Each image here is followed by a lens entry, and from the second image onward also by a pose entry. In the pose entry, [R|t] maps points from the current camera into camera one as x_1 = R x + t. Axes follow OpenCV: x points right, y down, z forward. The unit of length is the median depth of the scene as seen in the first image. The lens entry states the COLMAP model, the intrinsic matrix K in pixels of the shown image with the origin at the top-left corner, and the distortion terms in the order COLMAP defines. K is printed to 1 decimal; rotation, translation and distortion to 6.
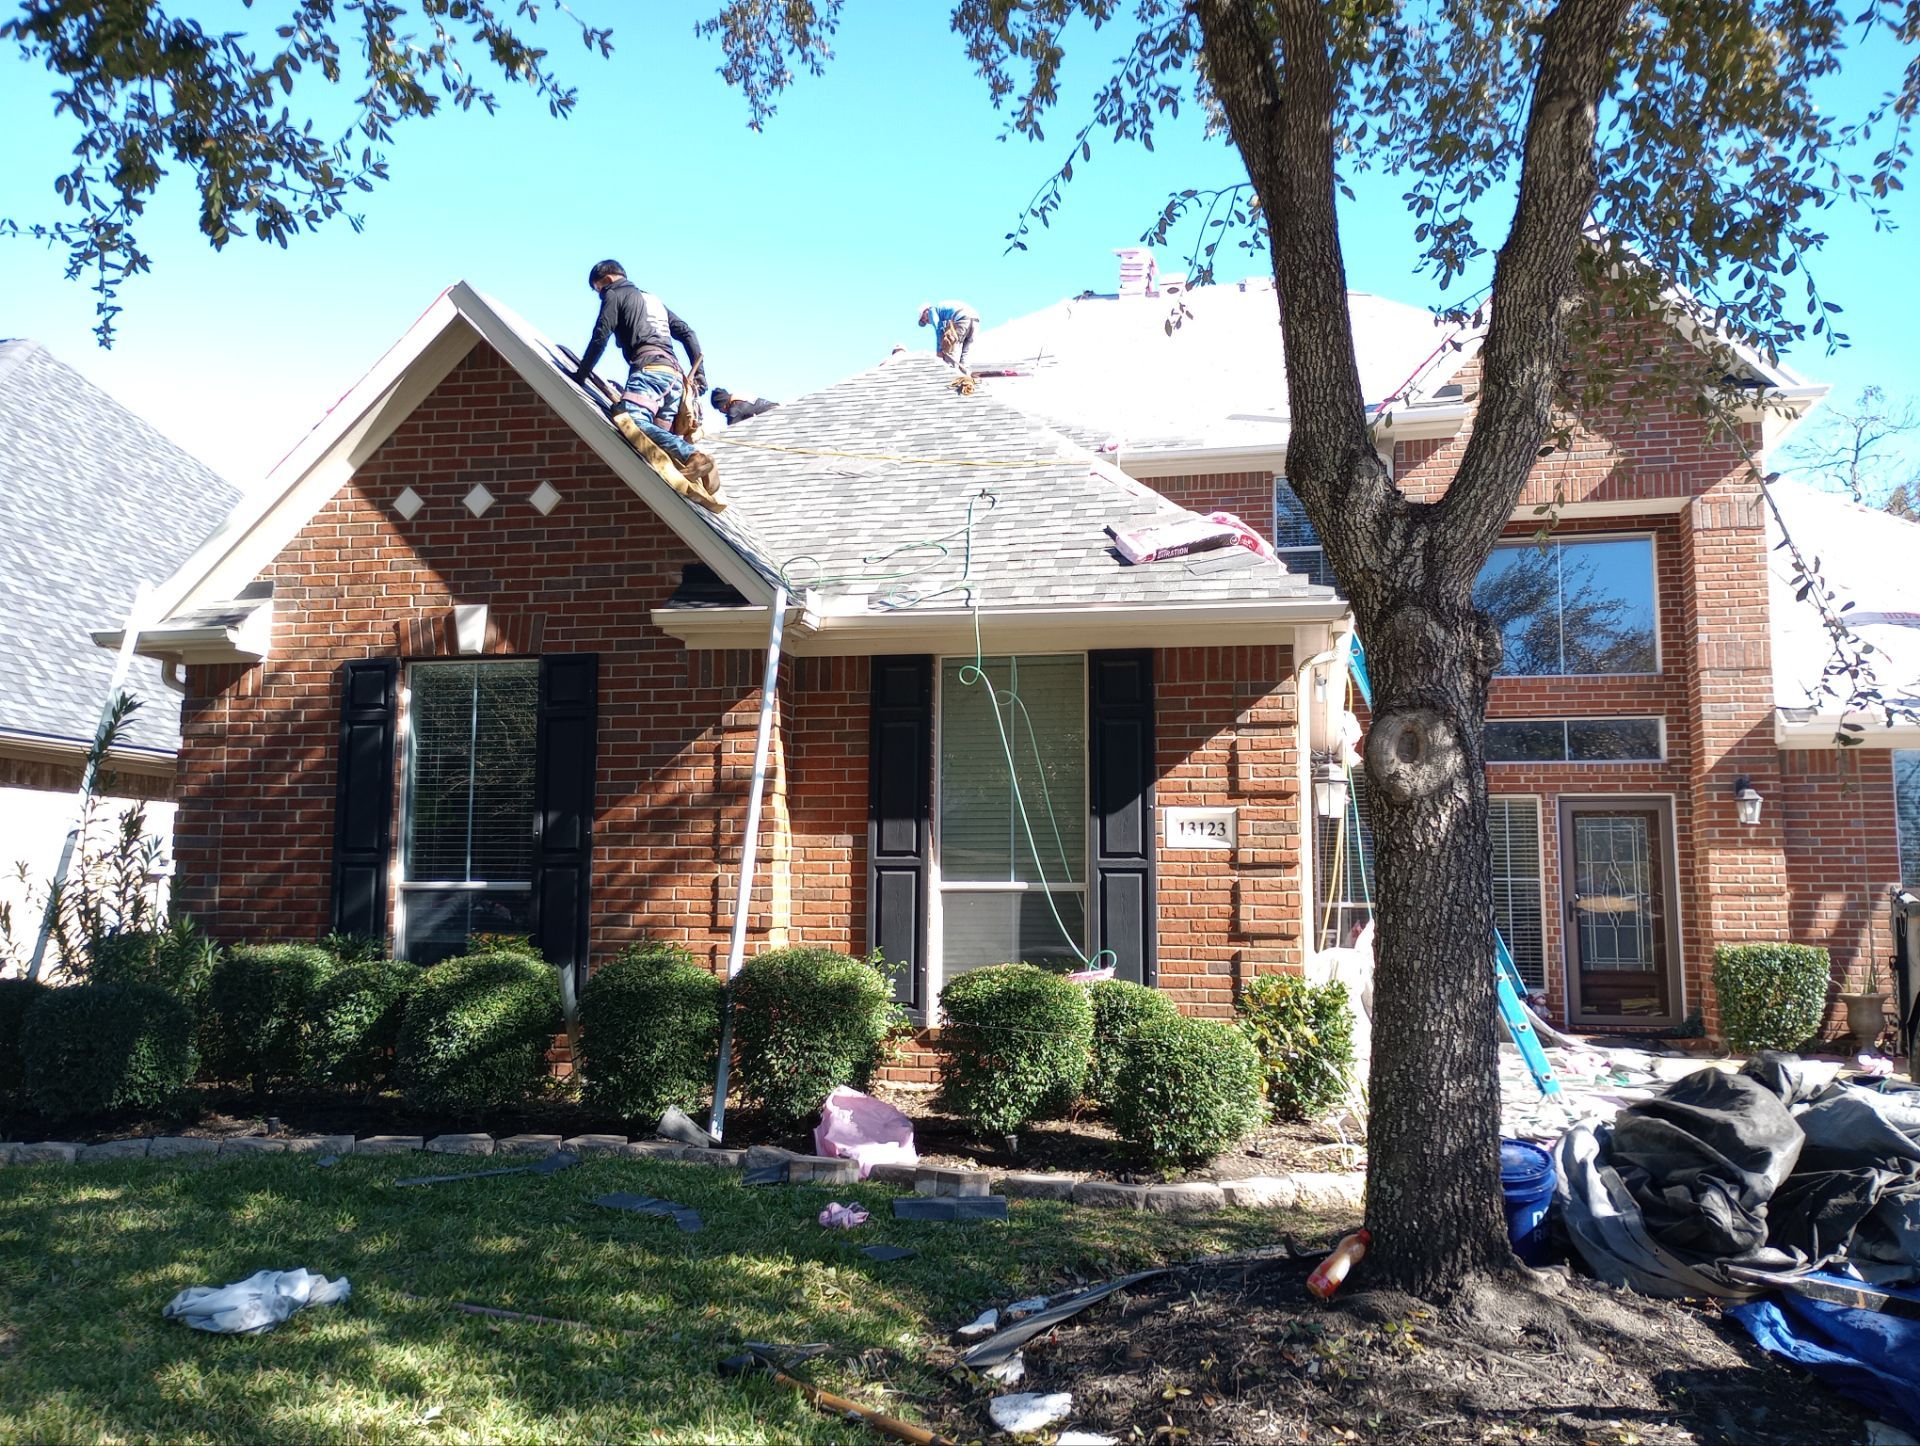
lens RADIAL K [[1504.5, 0, 958.2], [0, 1504.5, 717.8], [0, 0, 1]] dist [0.026824, 0.007166]
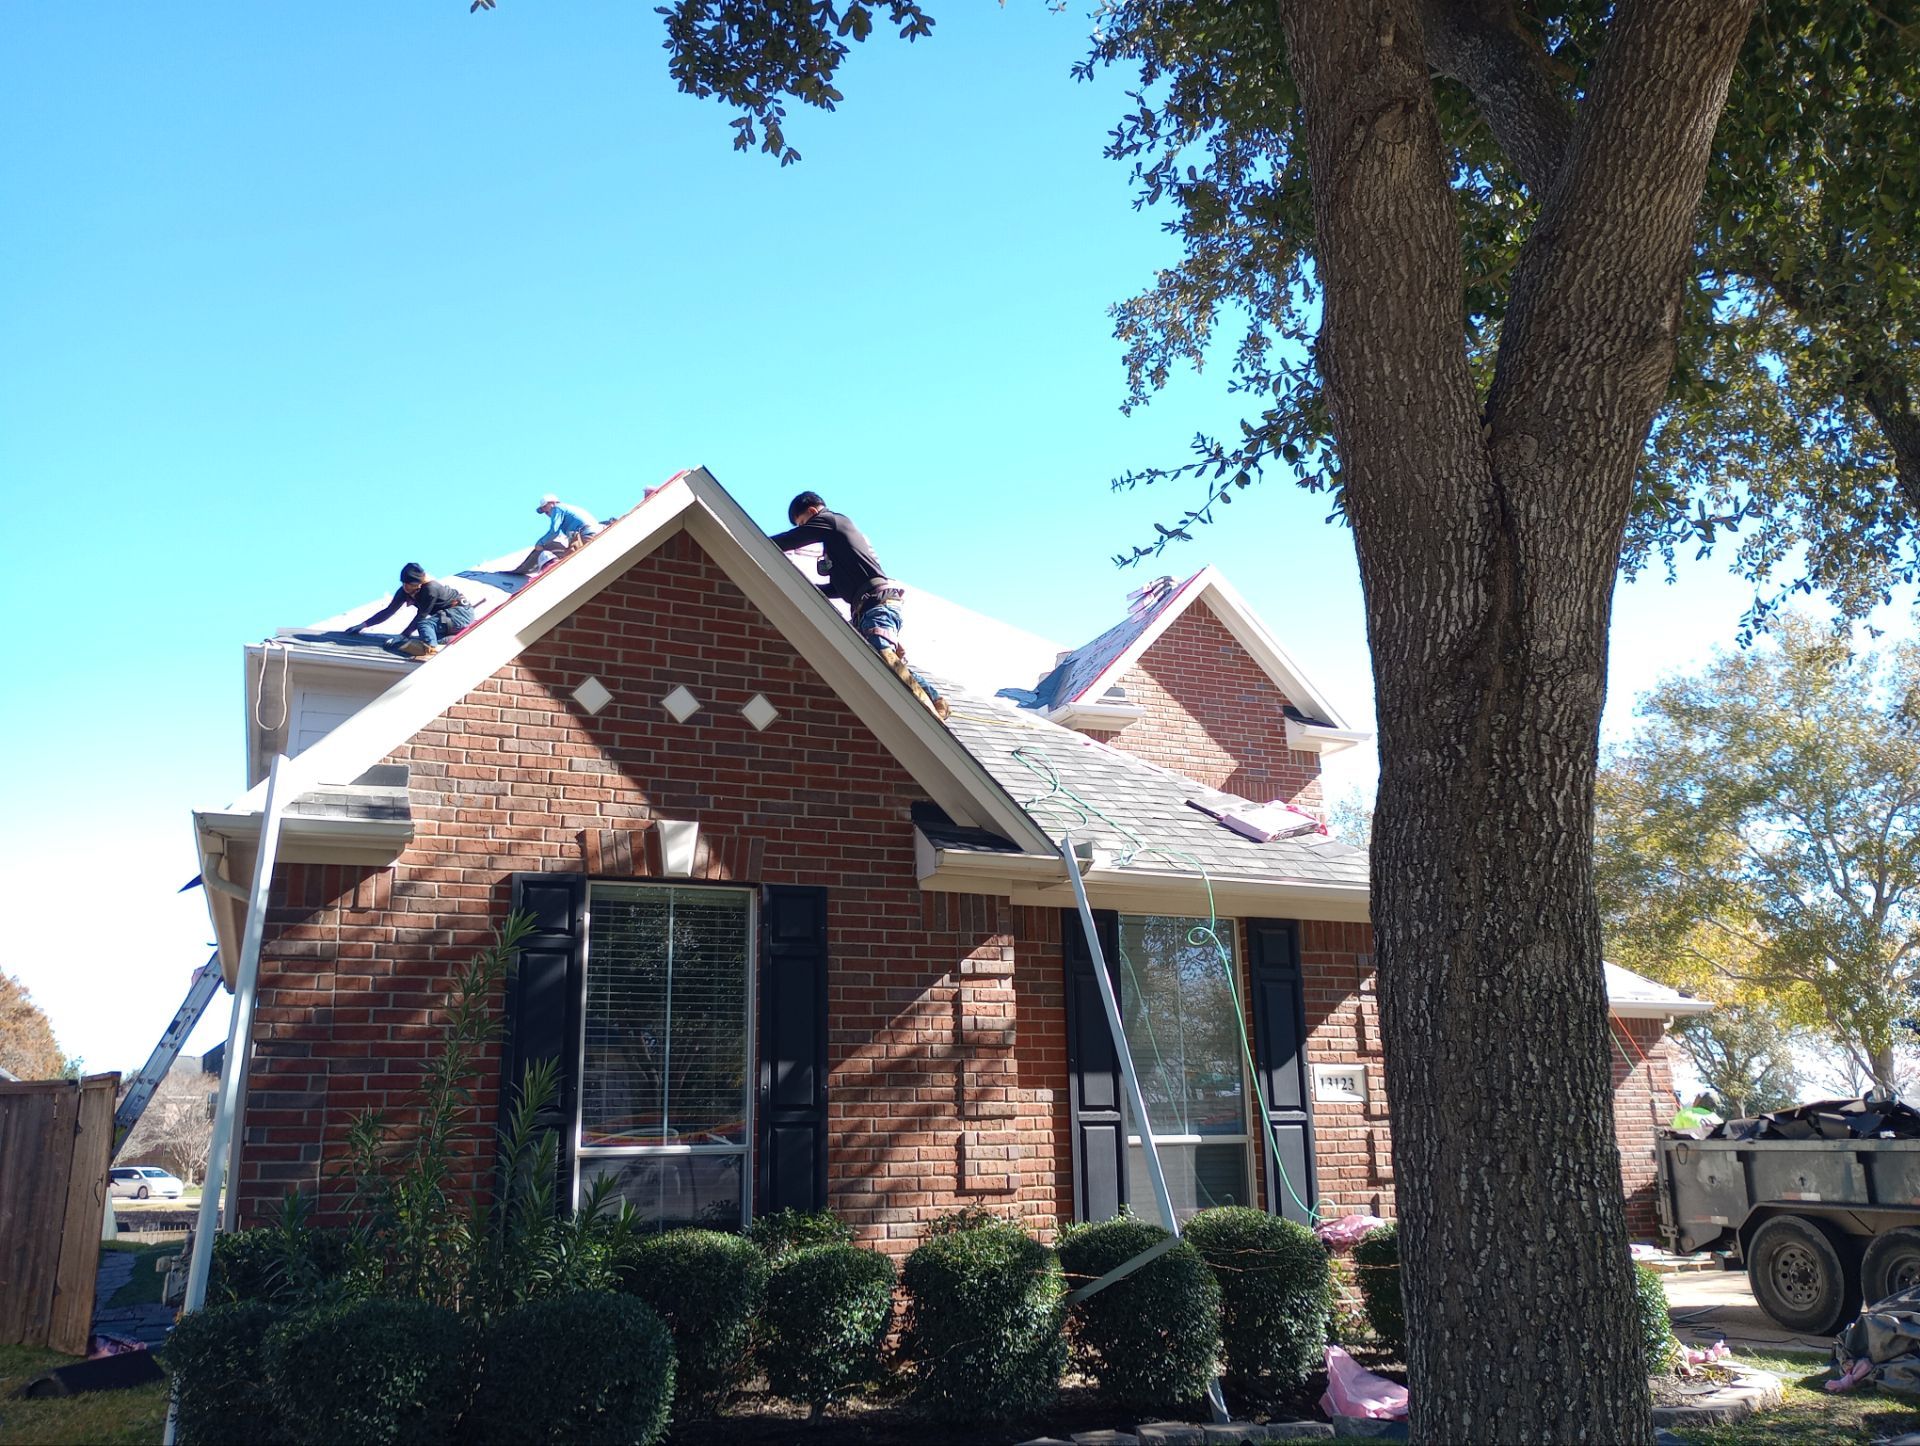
lens RADIAL K [[1504.5, 0, 963.8], [0, 1504.5, 726.8], [0, 0, 1]] dist [0.026824, 0.007166]
pose [[0.833689, 0.126996, 0.537433, -0.677367], [-0.046212, 0.985828, -0.161266, 0.005081], [-0.550297, 0.109610, 0.827743, 0.179980]]
